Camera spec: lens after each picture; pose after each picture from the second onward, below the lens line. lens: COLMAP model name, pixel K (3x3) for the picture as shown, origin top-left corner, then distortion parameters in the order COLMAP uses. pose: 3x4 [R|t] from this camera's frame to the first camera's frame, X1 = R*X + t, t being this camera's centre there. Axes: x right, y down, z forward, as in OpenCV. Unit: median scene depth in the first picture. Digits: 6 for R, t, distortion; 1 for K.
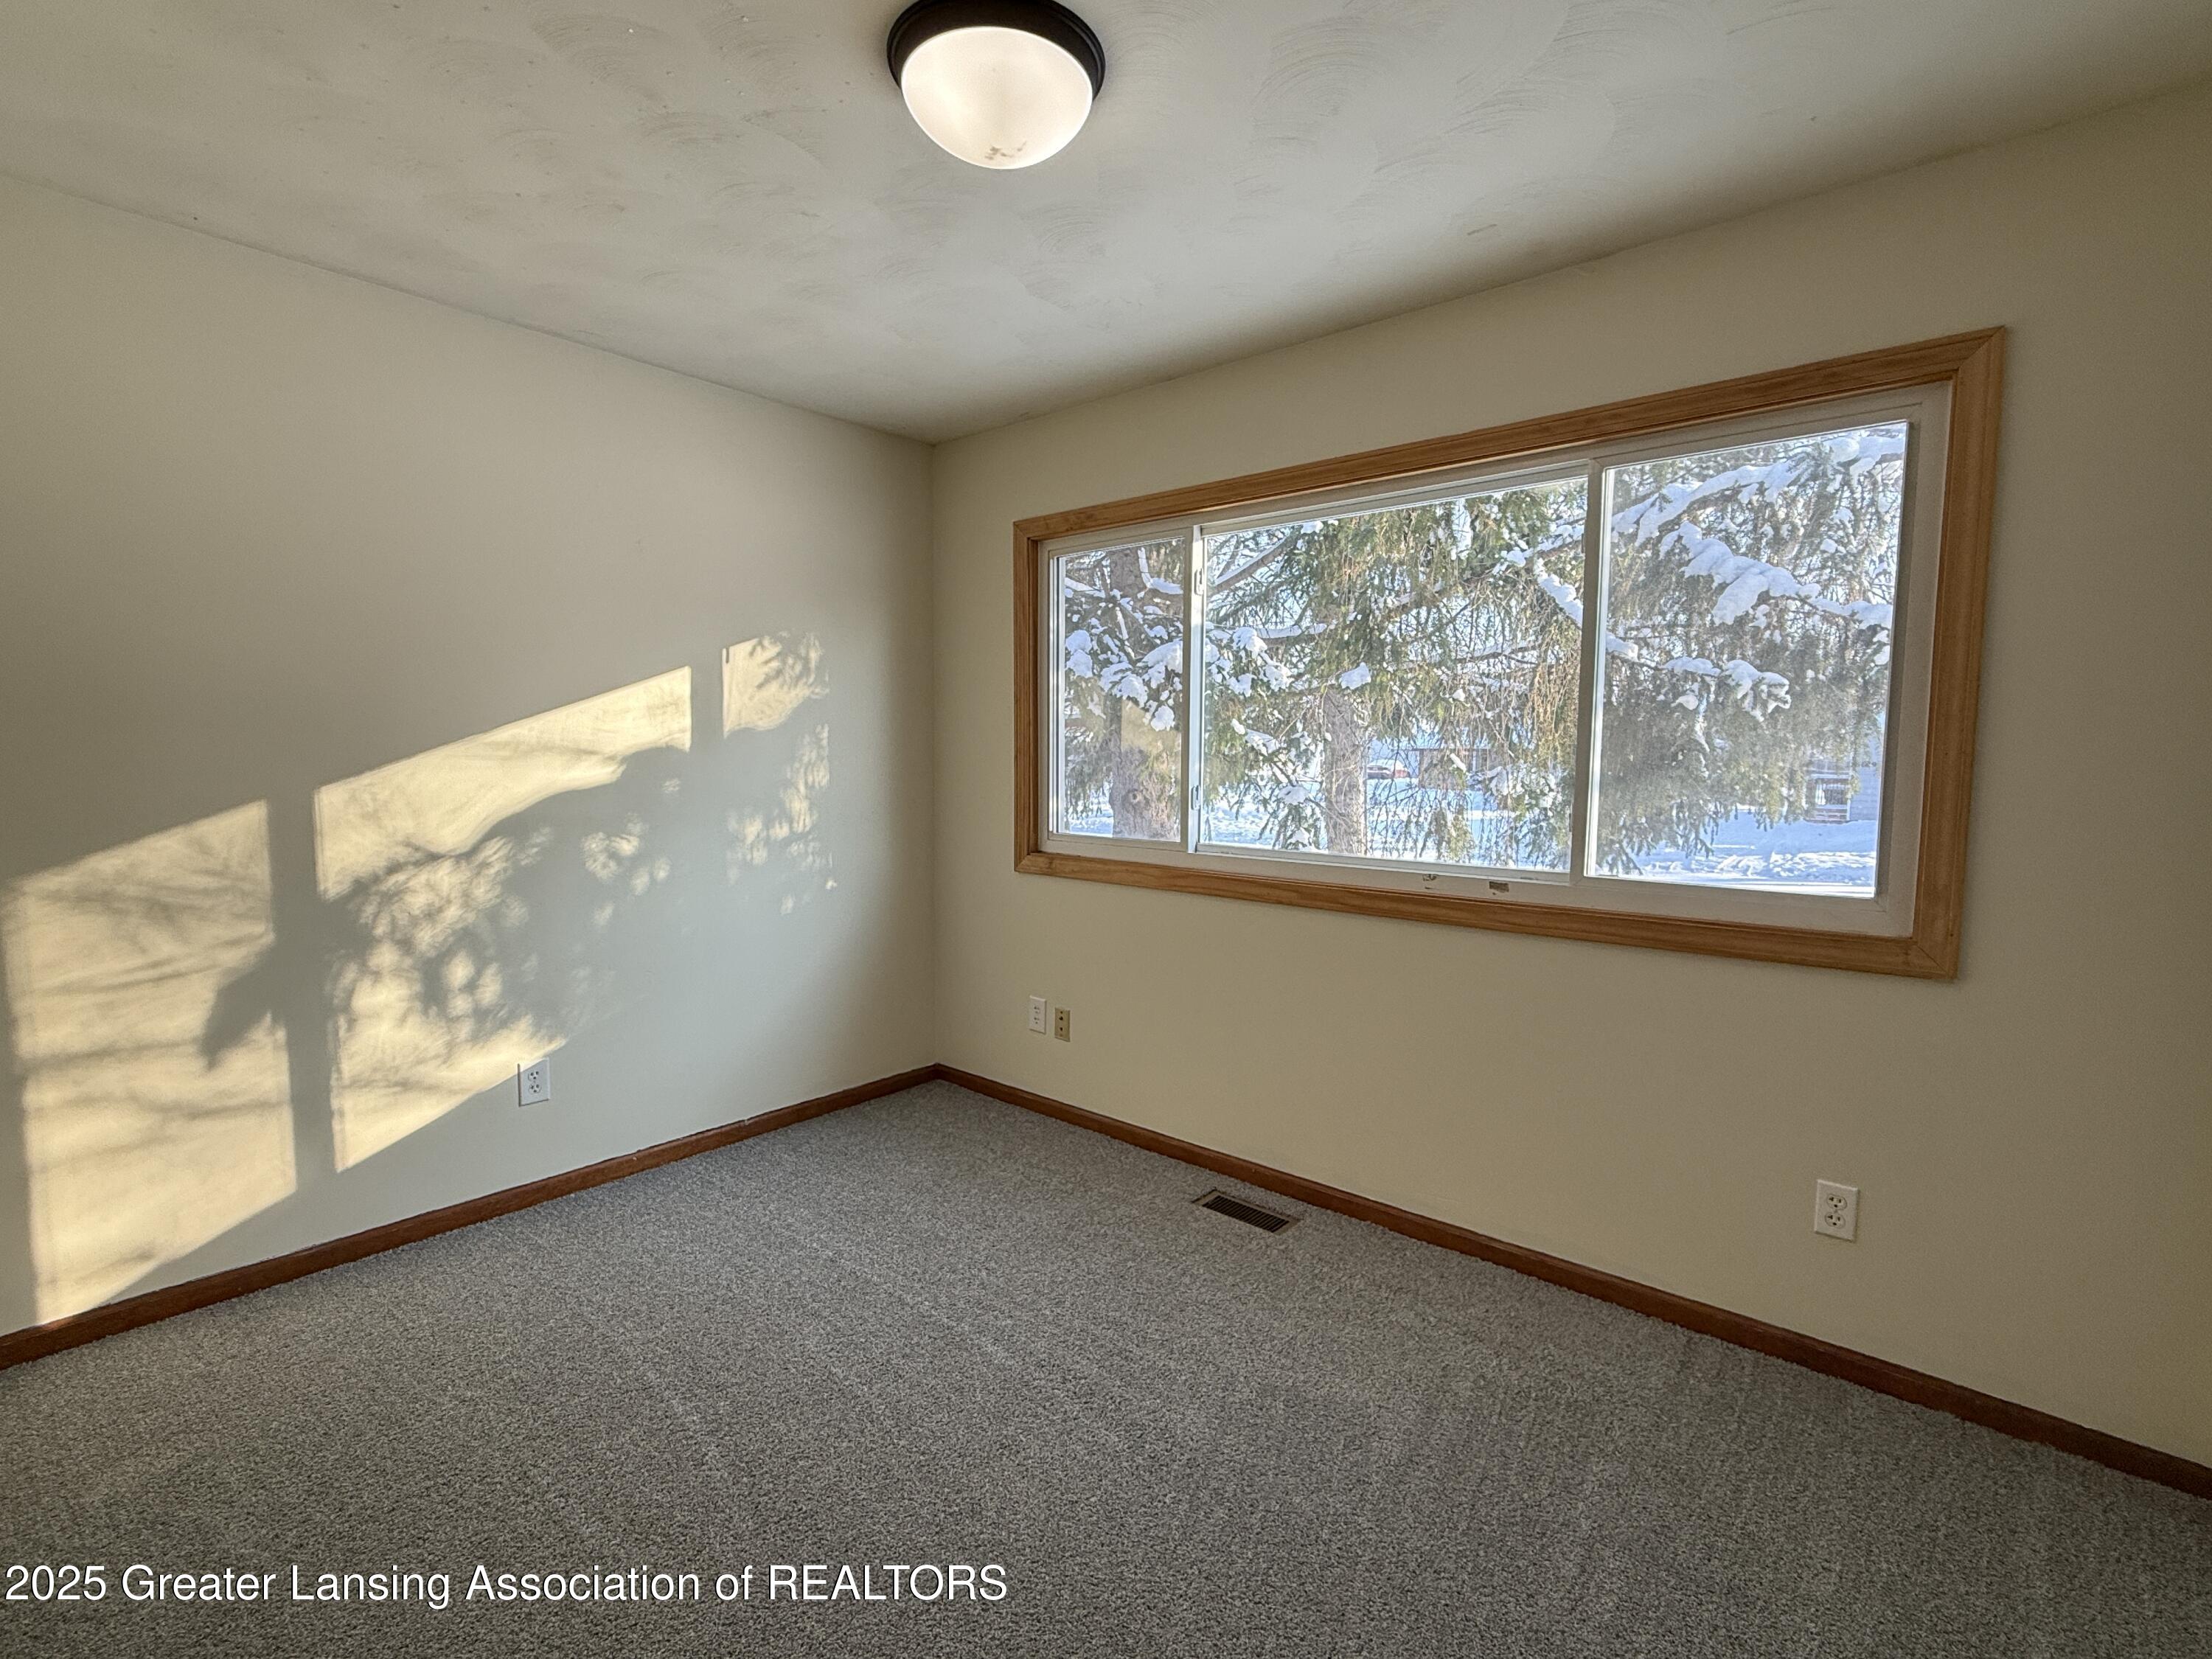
lens RADIAL K [[1019.1, 0, 1098.4], [0, 1019.1, 828.8], [0, 0, 1]] dist [-0.000886, -0.000672]
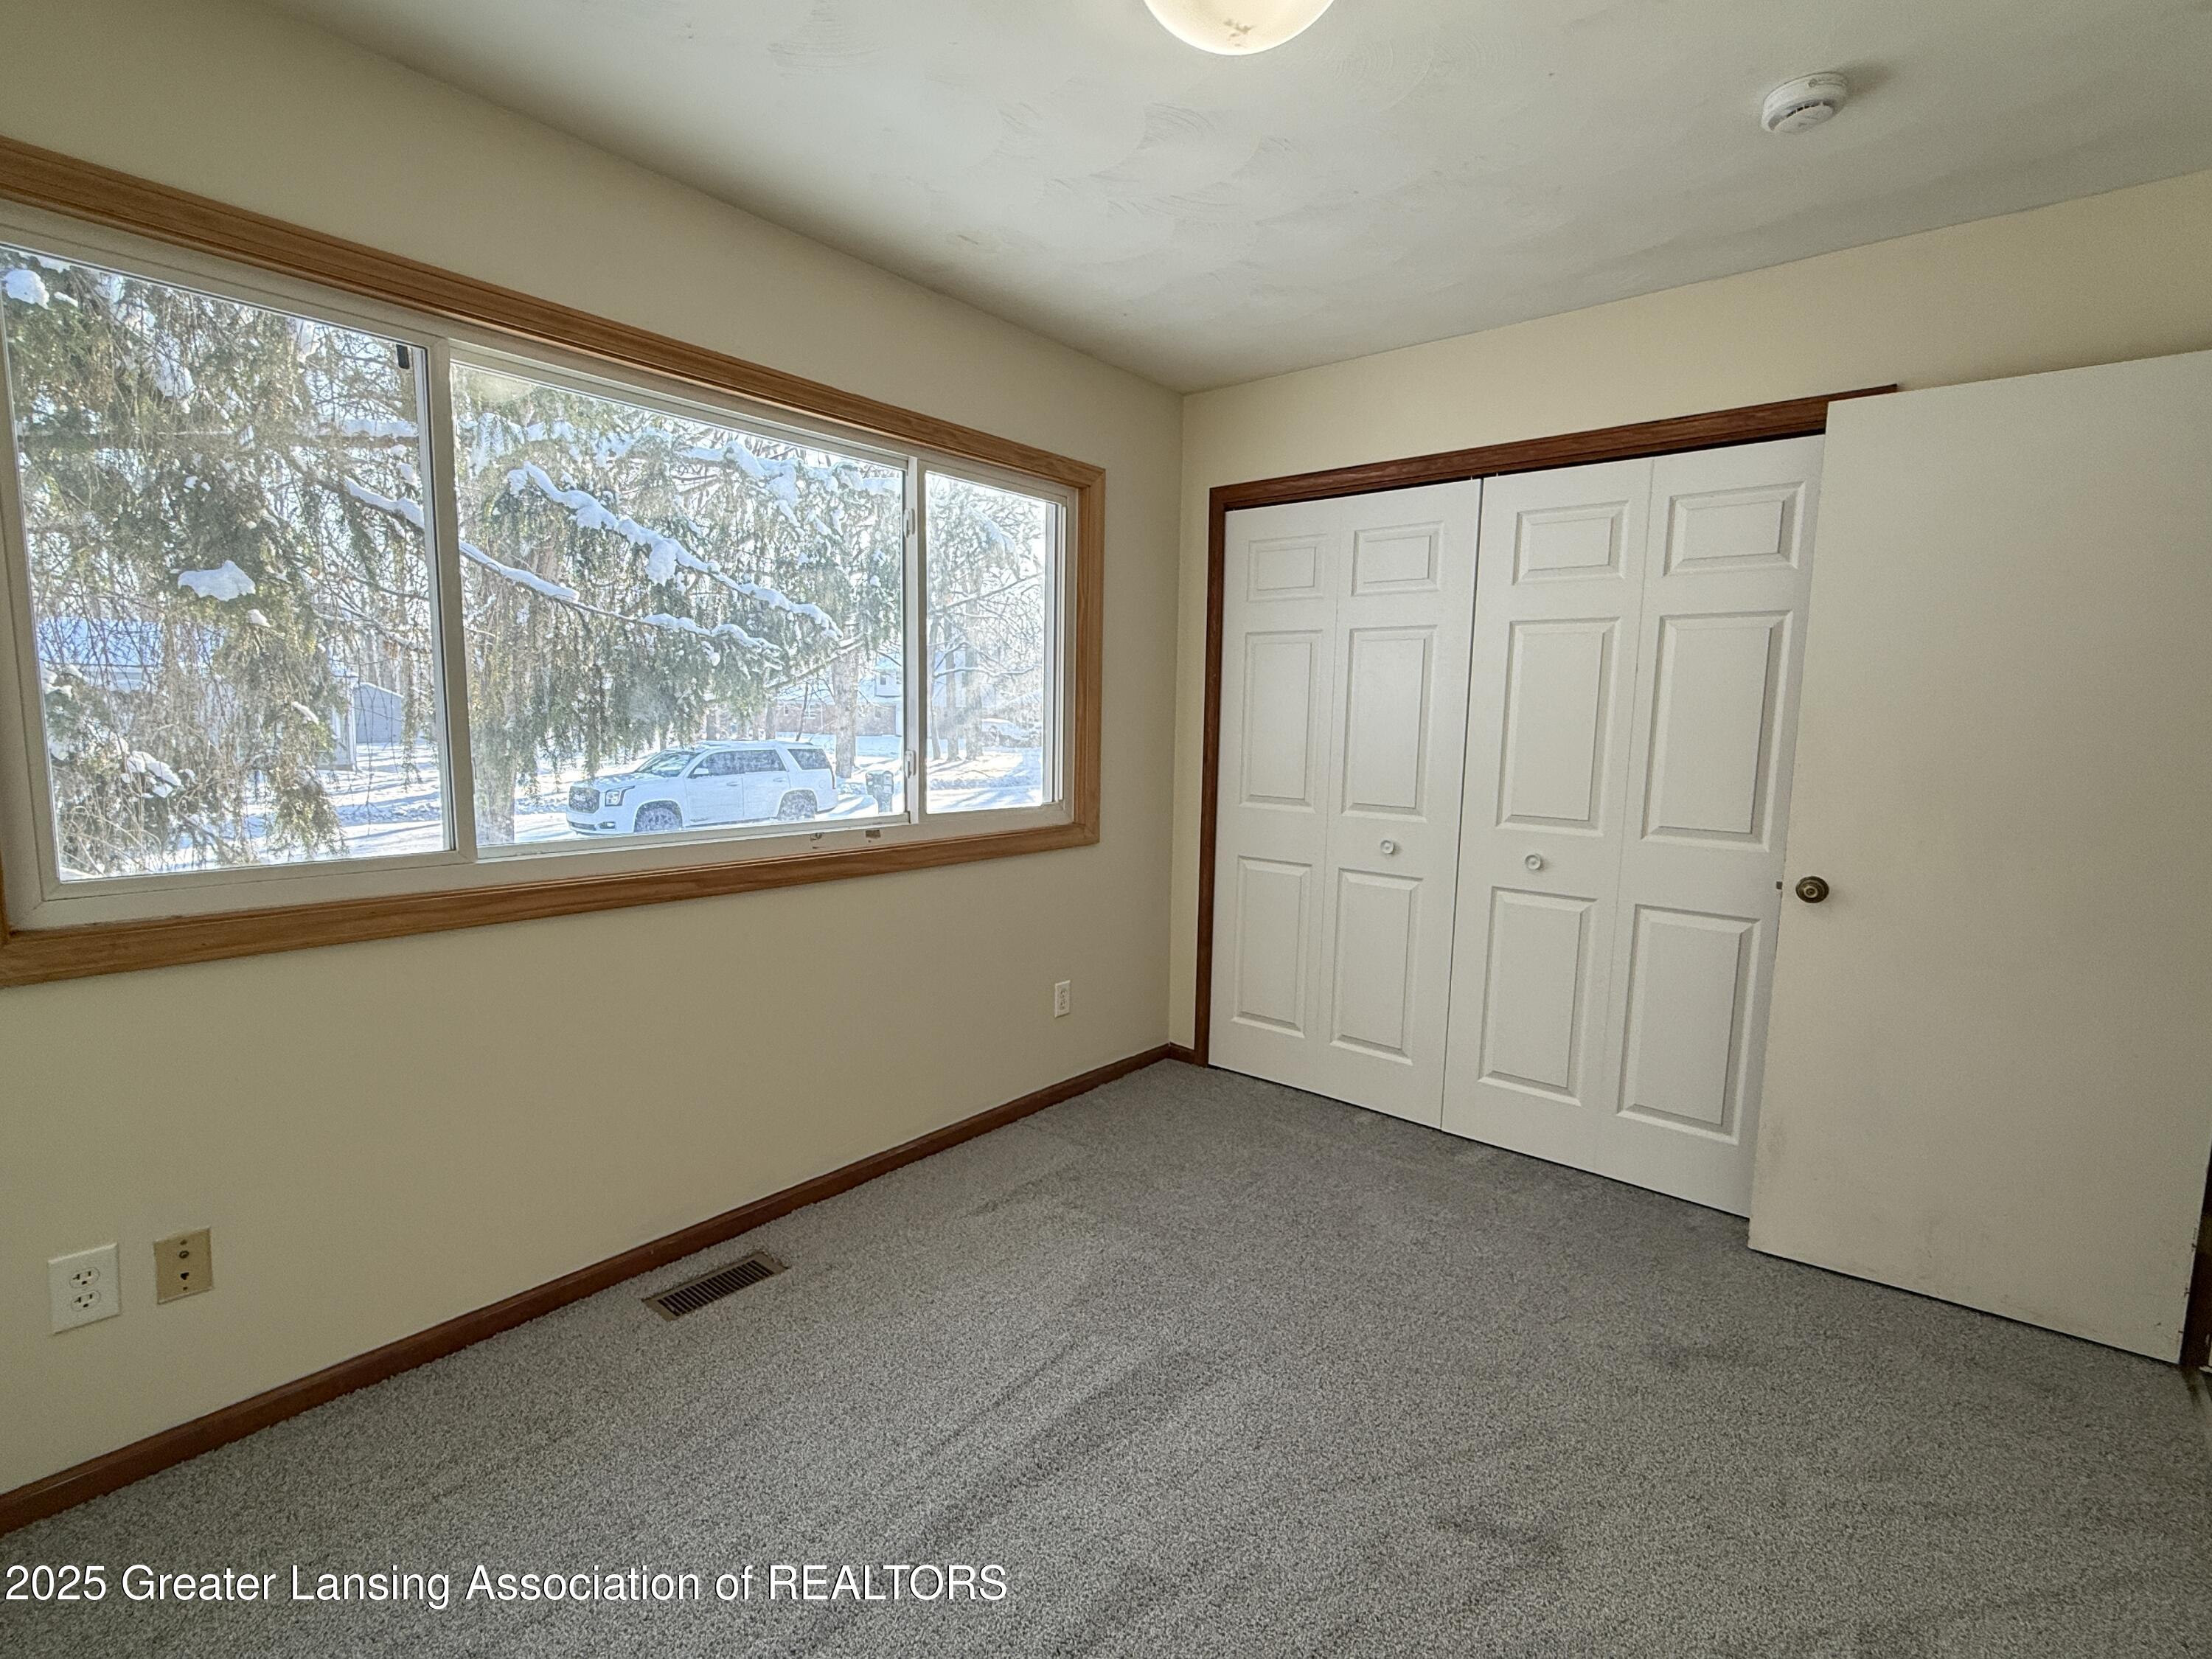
lens RADIAL K [[1019.1, 0, 1100.1], [0, 1019.1, 827.1], [0, 0, 1]] dist [-0.000886, -0.000672]
pose [[-0.004323, -0.122975, 0.992400, -0.628607], [0.057801, 0.990720, 0.123019, -0.064704], [-0.998319, 0.057894, 0.002825, 0.697325]]
